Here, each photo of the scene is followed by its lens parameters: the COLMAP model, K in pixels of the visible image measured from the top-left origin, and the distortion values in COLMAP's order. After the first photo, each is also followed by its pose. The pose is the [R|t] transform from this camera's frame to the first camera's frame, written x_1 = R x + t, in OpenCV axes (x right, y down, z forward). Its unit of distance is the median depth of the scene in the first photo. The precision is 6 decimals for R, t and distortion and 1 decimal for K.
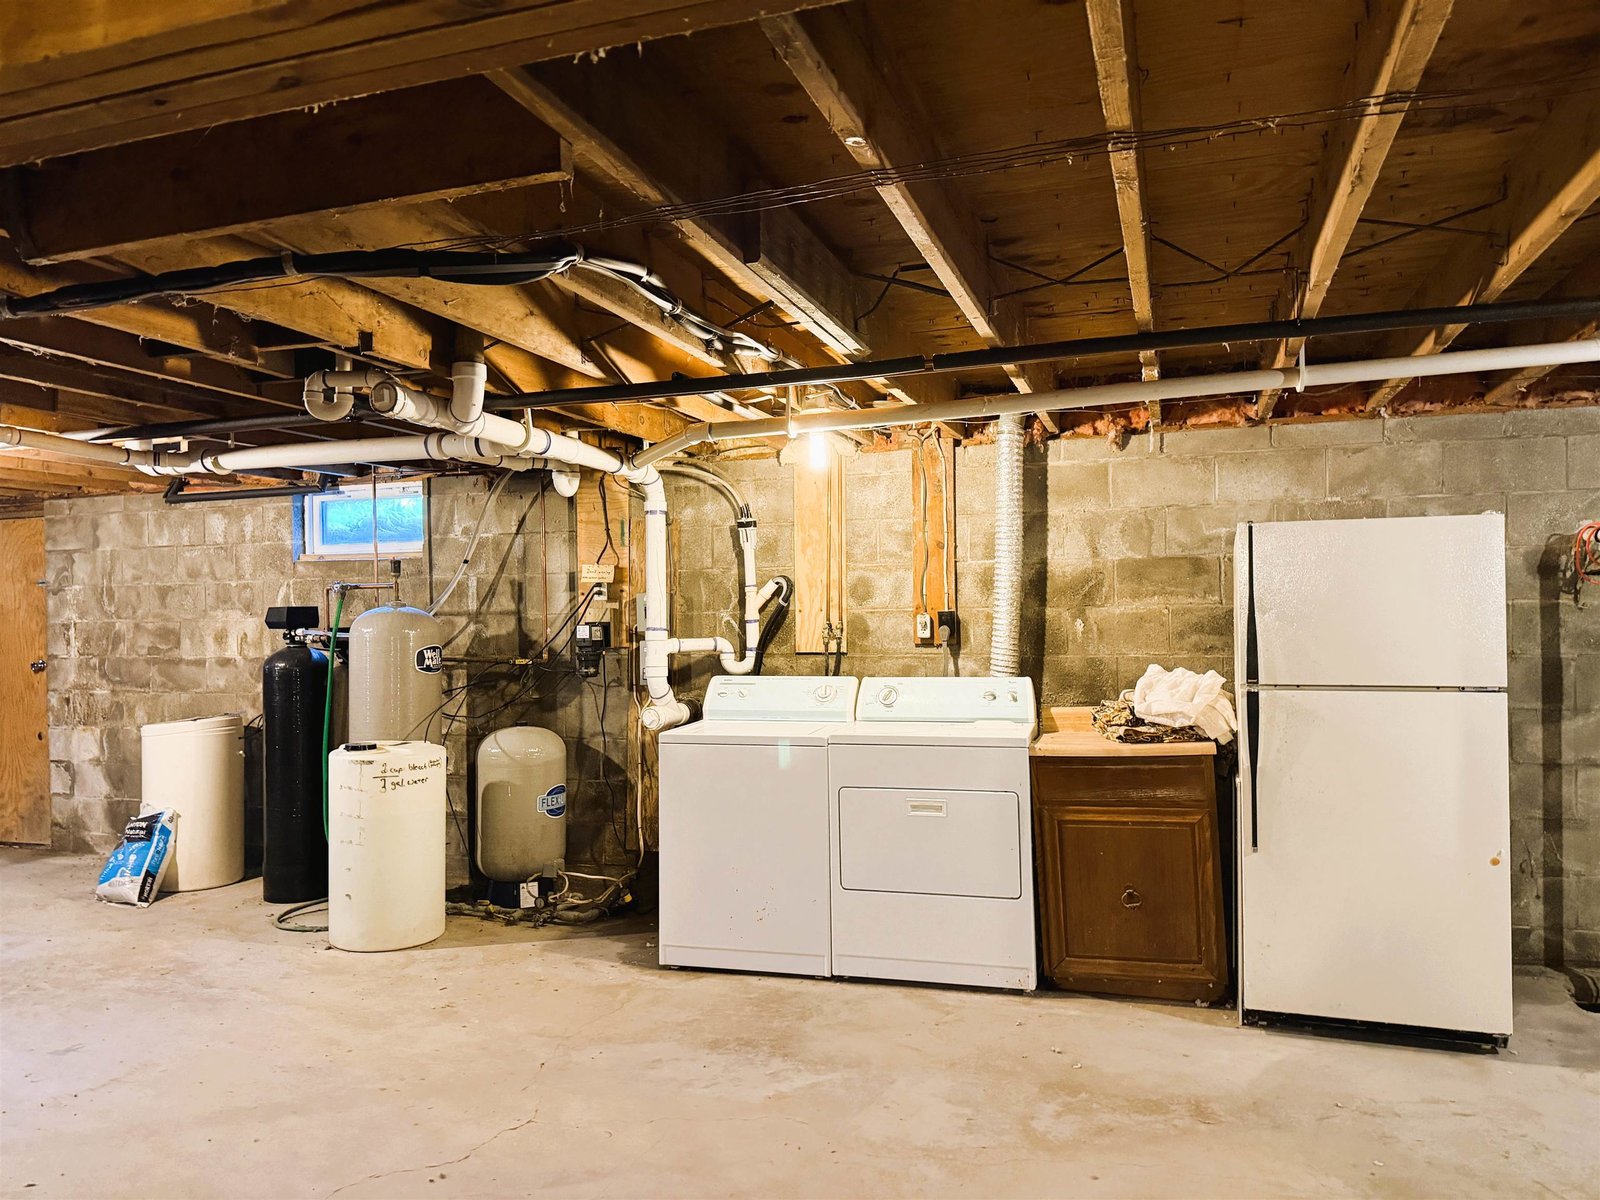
lens RADIAL K [[1145.6, 0, 785.7], [0, 1145.6, 592.6], [0, 0, 1]] dist [0.015412, -0.019747]
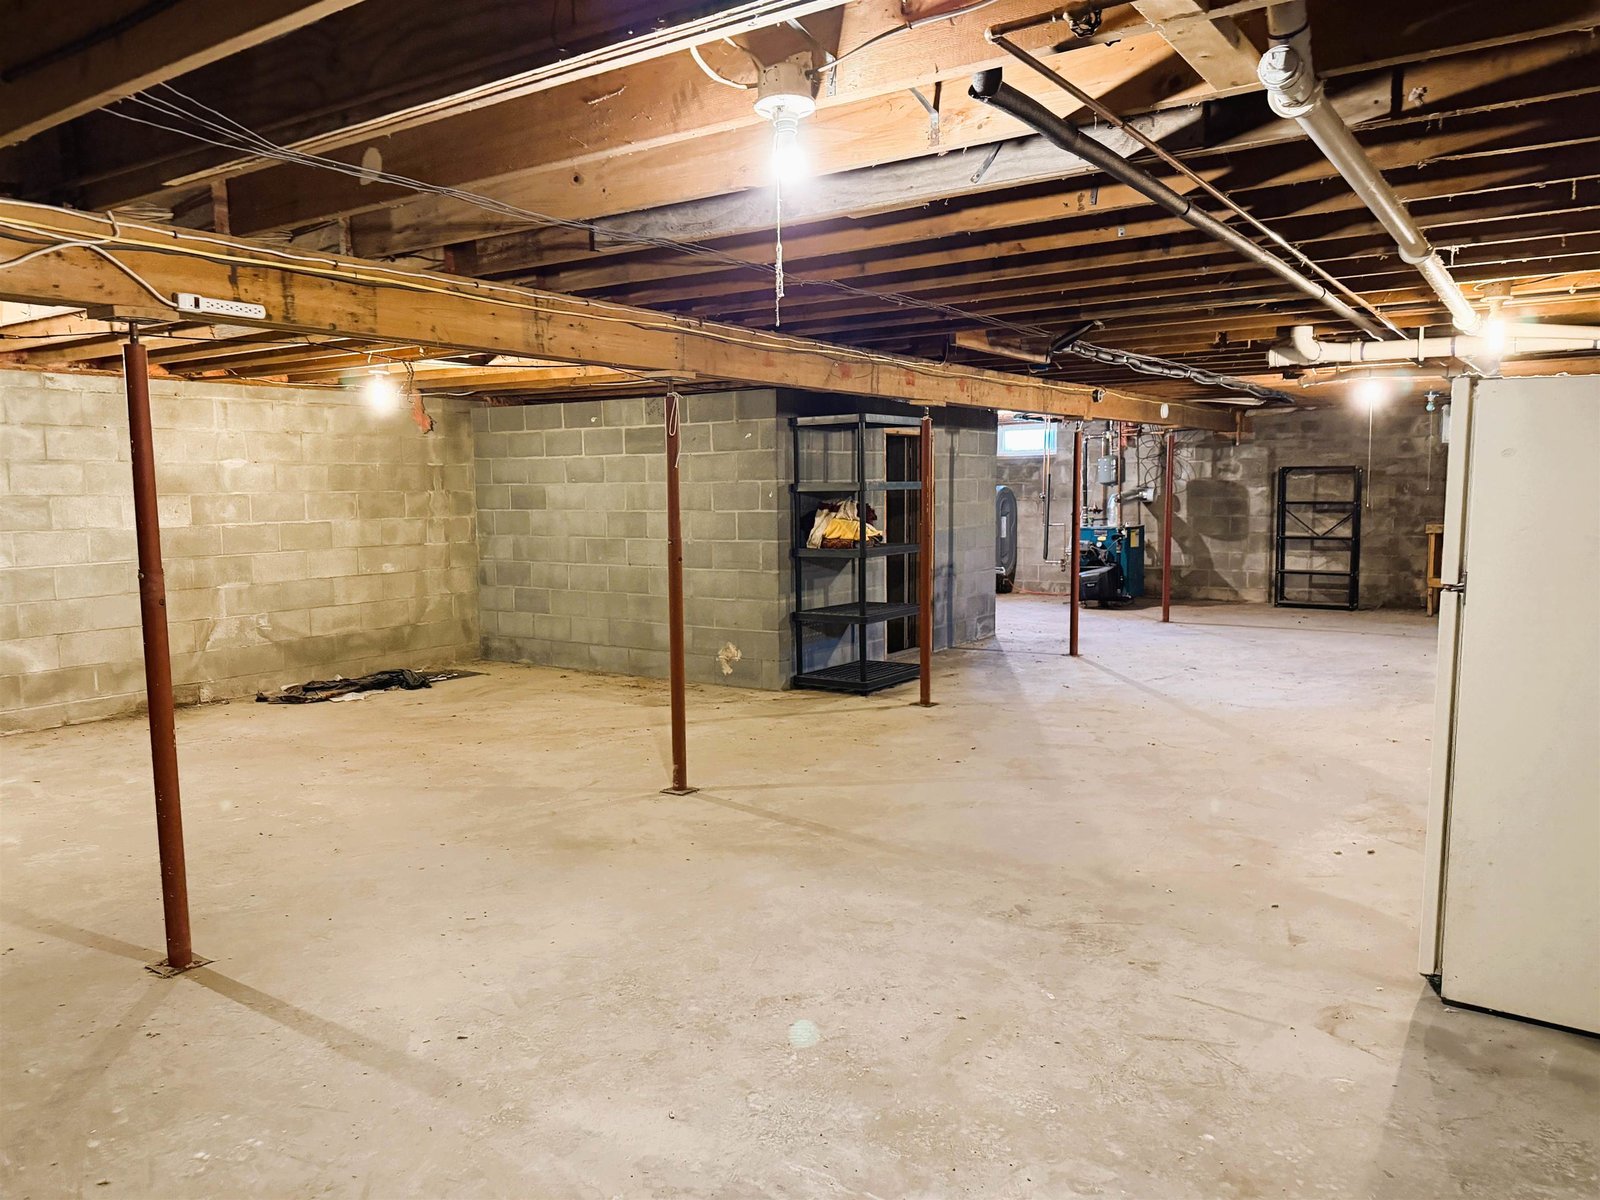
lens RADIAL K [[1164.3, 0, 794.6], [0, 1164.3, 598.7], [0, 0, 1]] dist [0.049176, -0.057584]
pose [[-0.271525, 0.112689, -0.955811, 1.240214], [0.029162, 0.993629, 0.108864, -0.012959], [0.961989, 0.001686, -0.273082, 0.604593]]
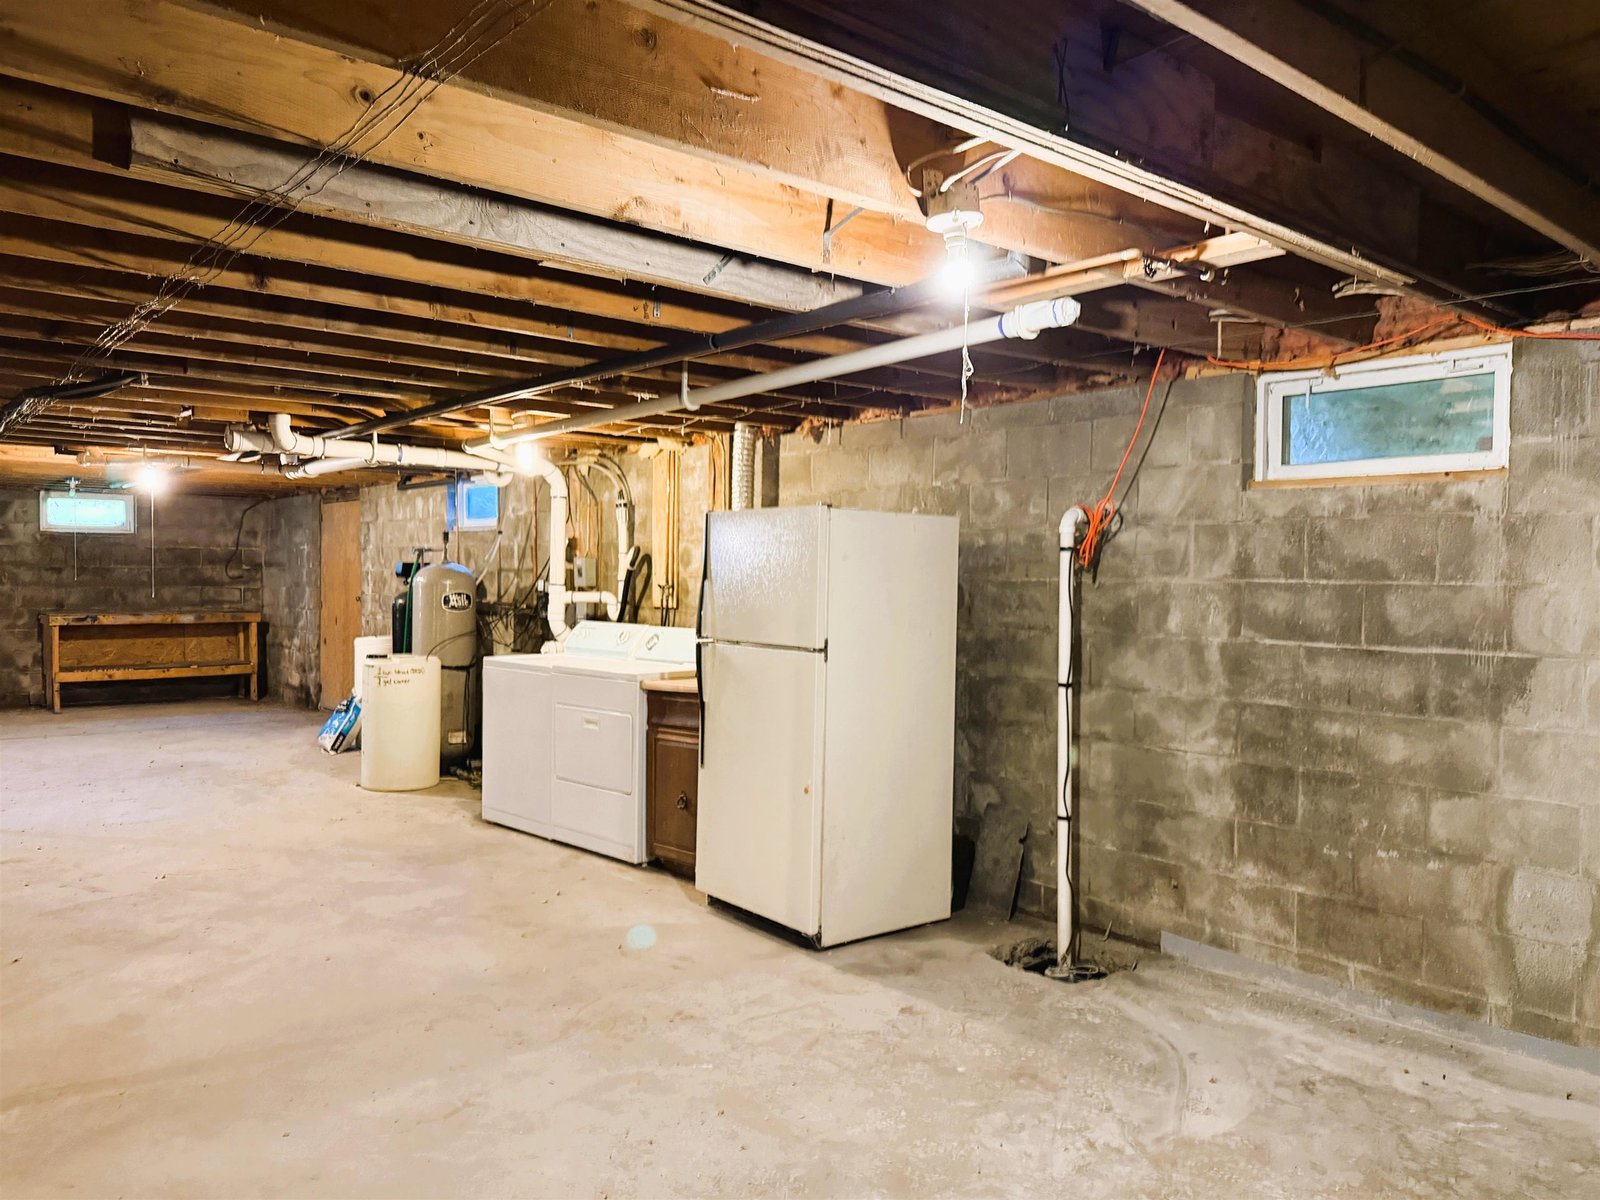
lens RADIAL K [[1164.3, 0, 789.6], [0, 1164.3, 608.7], [0, 0, 1]] dist [0.049176, -0.057584]
pose [[0.858559, 0.038811, -0.511244, 0.950309], [-0.013953, 0.998530, 0.052370, -0.017659], [0.512525, -0.037830, 0.857839, -0.044269]]
